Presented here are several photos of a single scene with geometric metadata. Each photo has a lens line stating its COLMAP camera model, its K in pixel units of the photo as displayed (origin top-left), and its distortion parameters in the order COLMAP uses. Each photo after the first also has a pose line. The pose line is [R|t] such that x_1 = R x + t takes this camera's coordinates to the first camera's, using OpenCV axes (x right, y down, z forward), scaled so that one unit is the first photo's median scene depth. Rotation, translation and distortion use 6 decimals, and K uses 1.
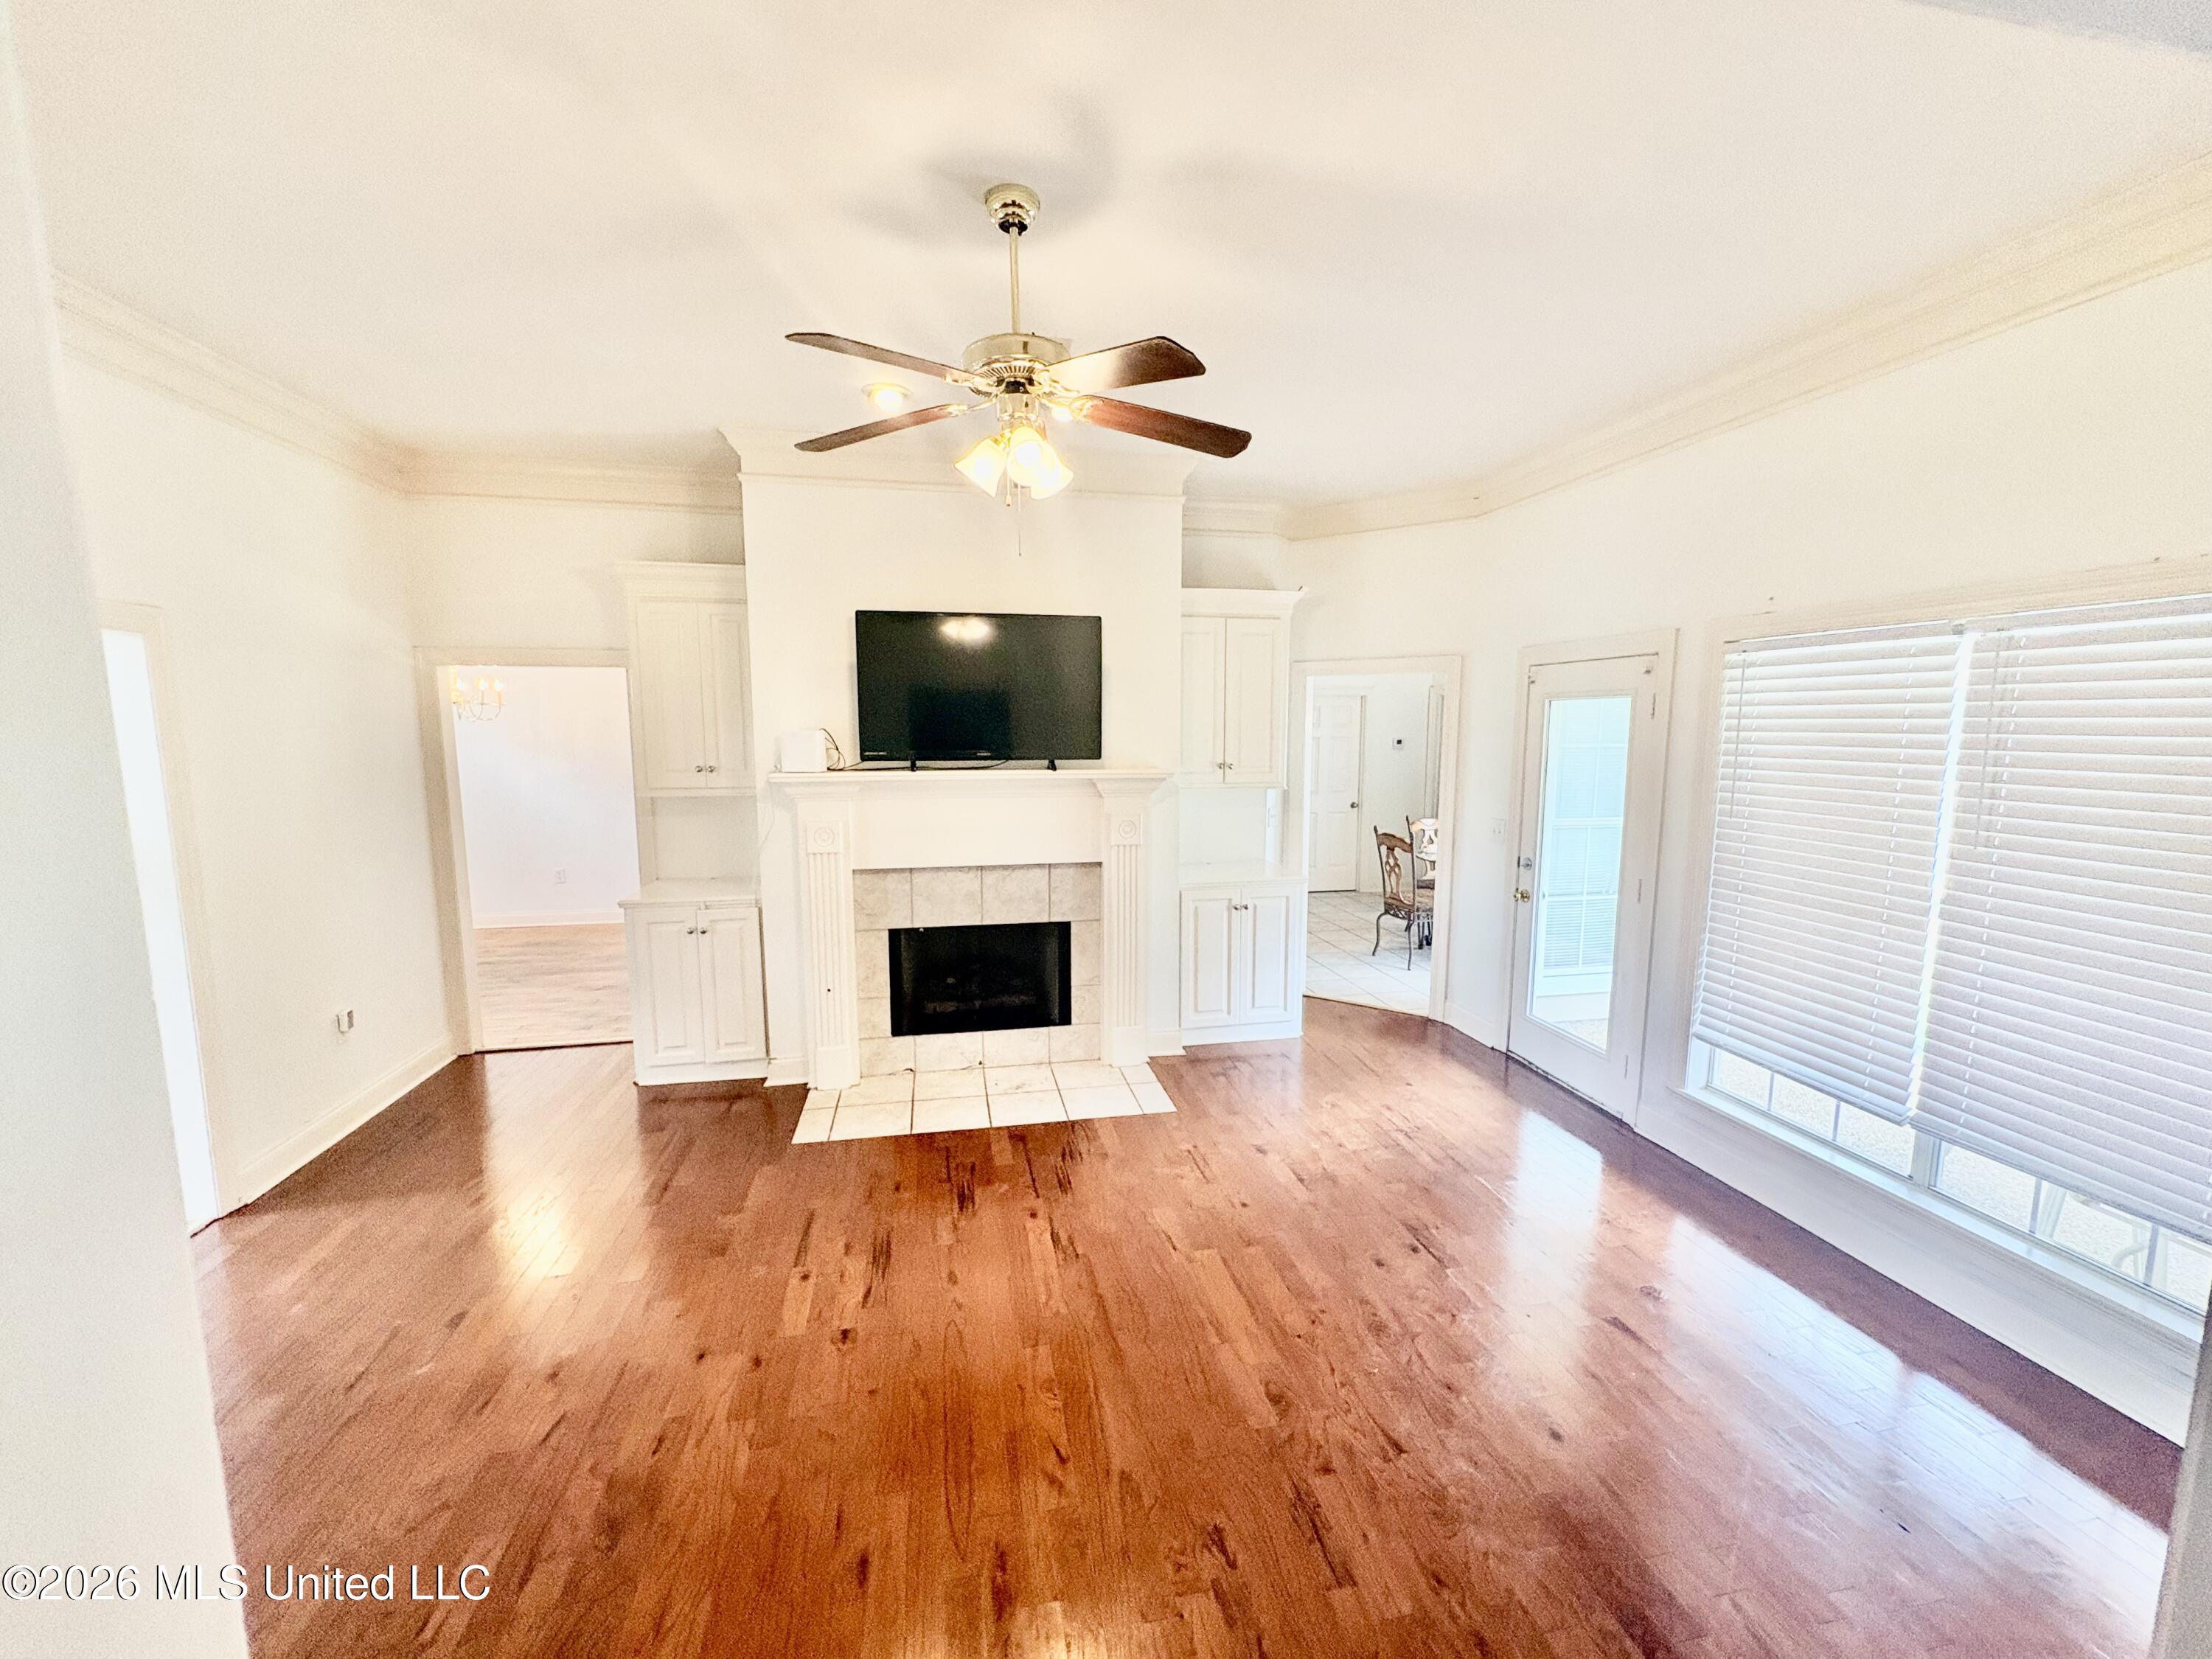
lens RADIAL K [[892.0, 0, 1110.0], [0, 892.0, 838.2], [0, 0, 1]] dist [0.015111, 0.000047]
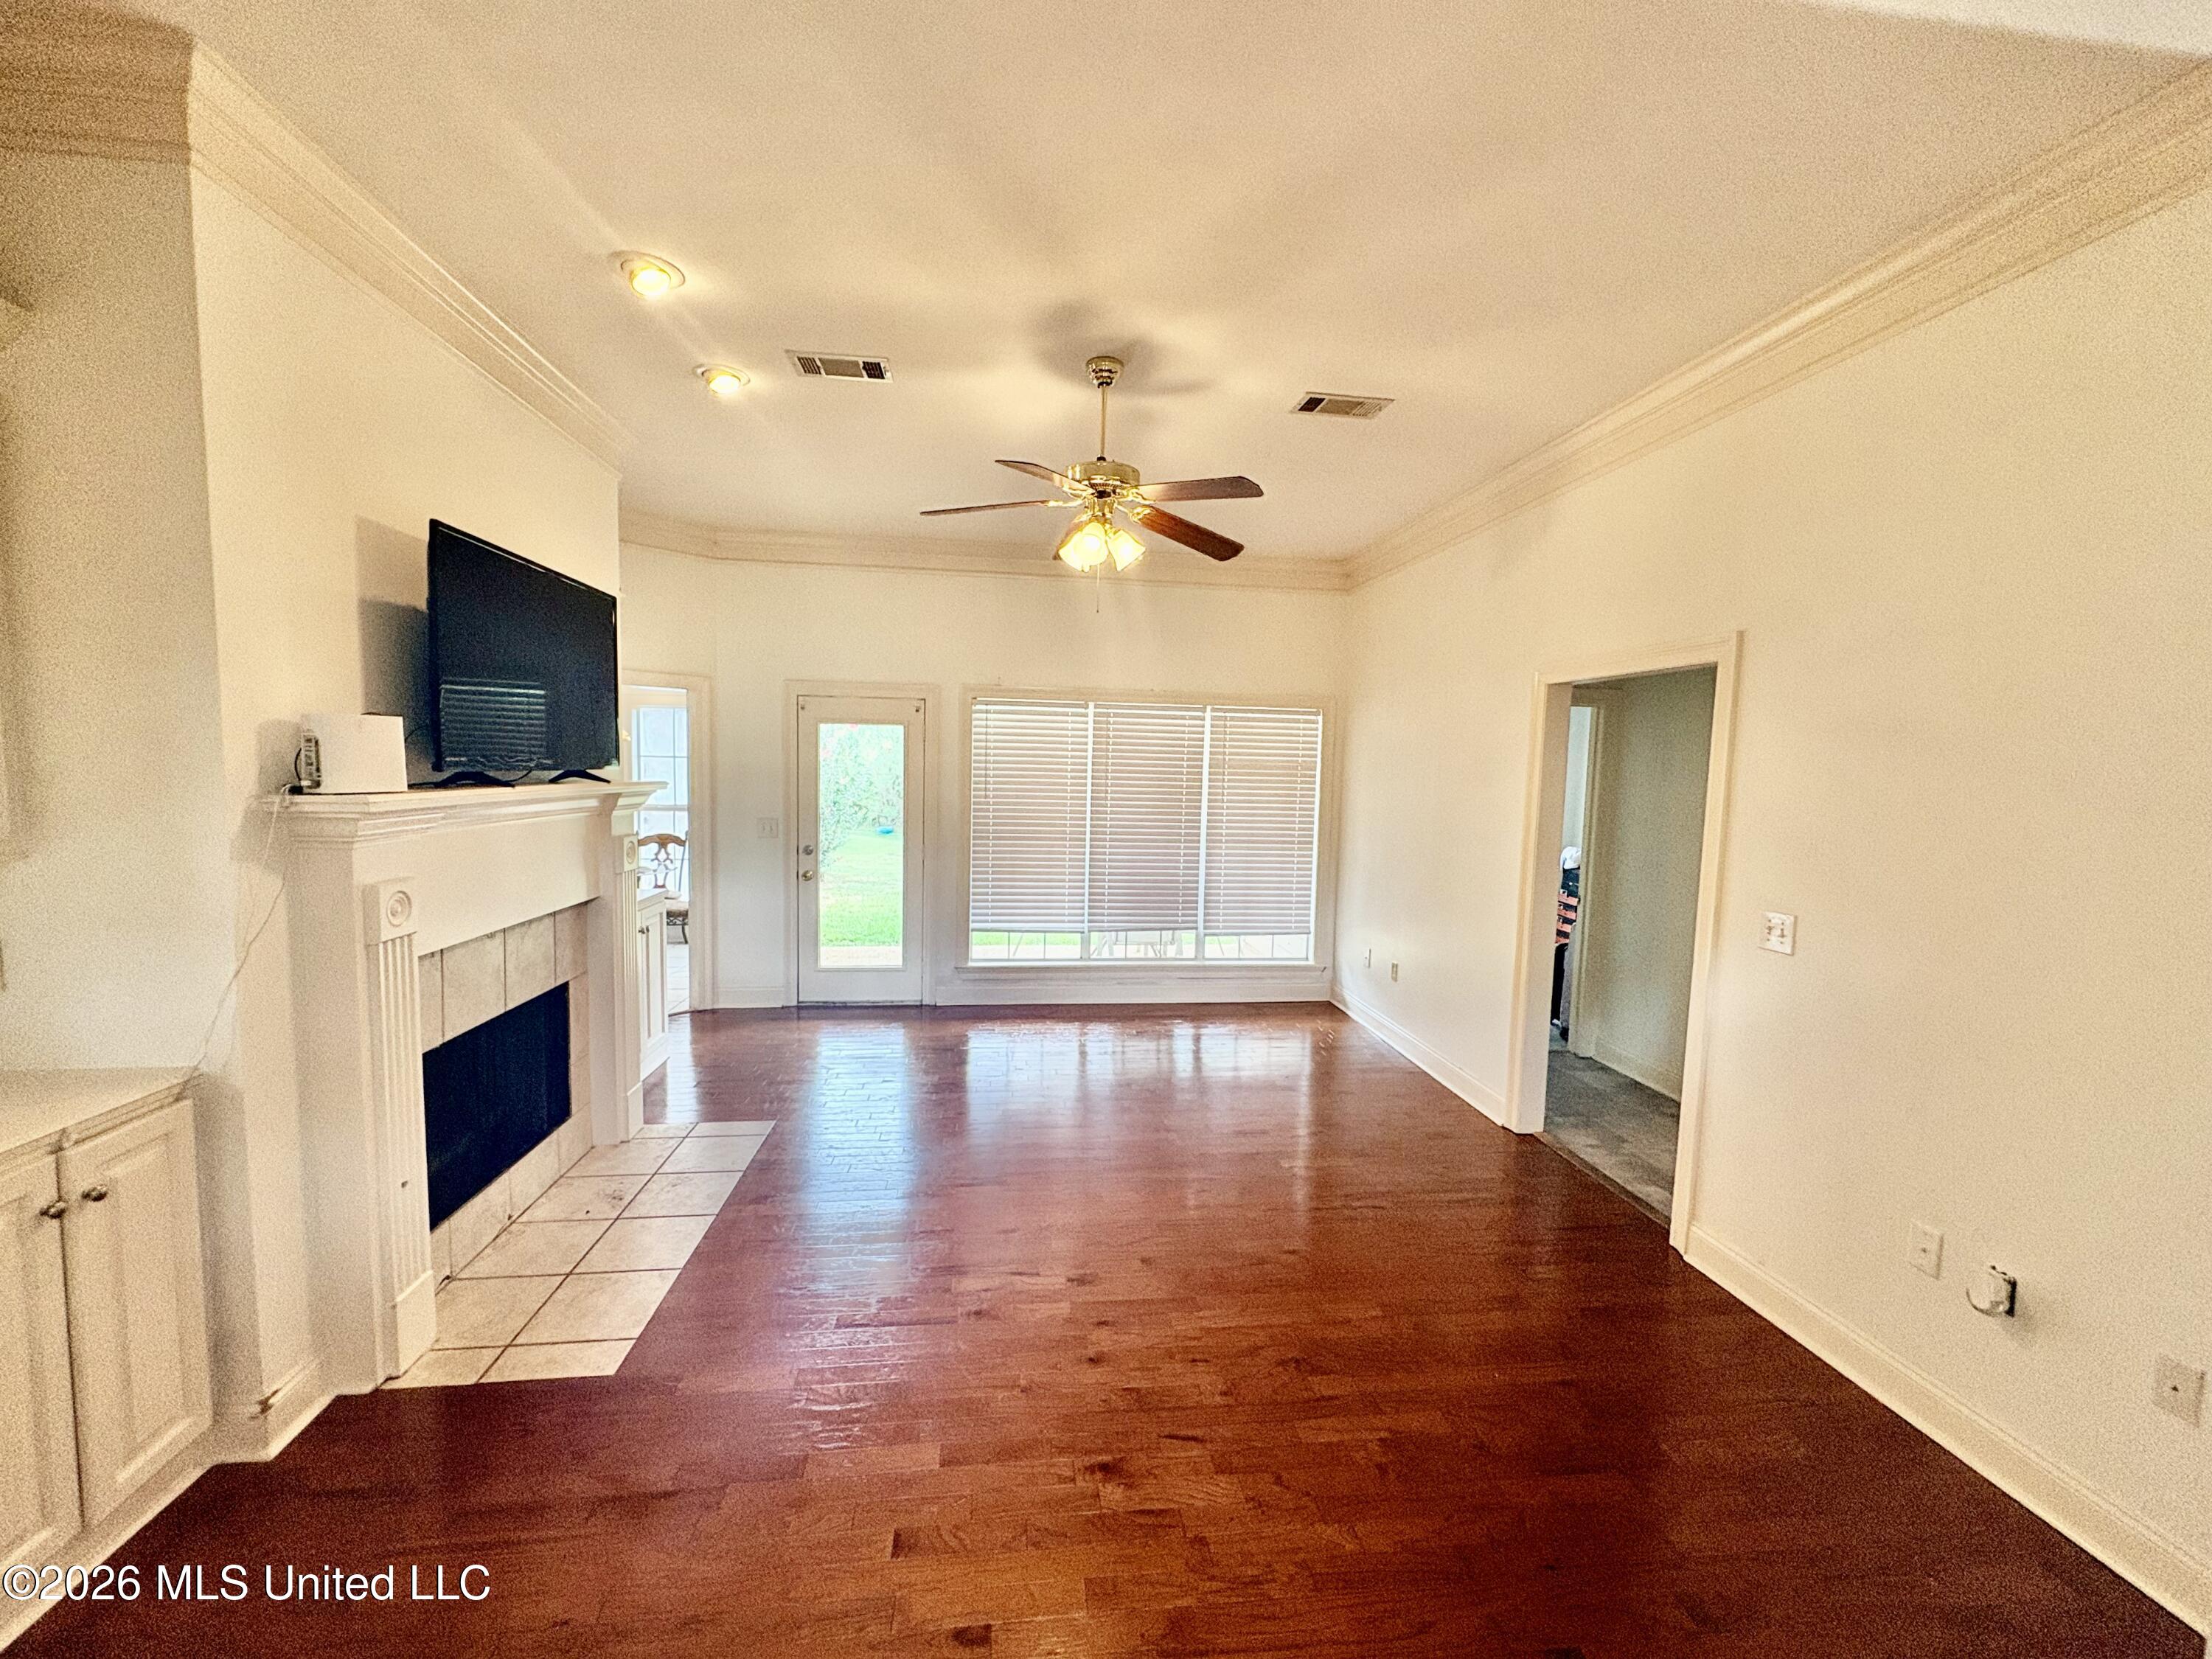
lens RADIAL K [[892.0, 0, 1119.8], [0, 892.0, 848.2], [0, 0, 1]] dist [0.015111, 0.000047]
pose [[0.059216, -0.091957, 0.994001, -0.829496], [0.101691, 0.991124, 0.085633, -0.040058], [-0.993052, 0.096010, 0.068042, 0.503873]]
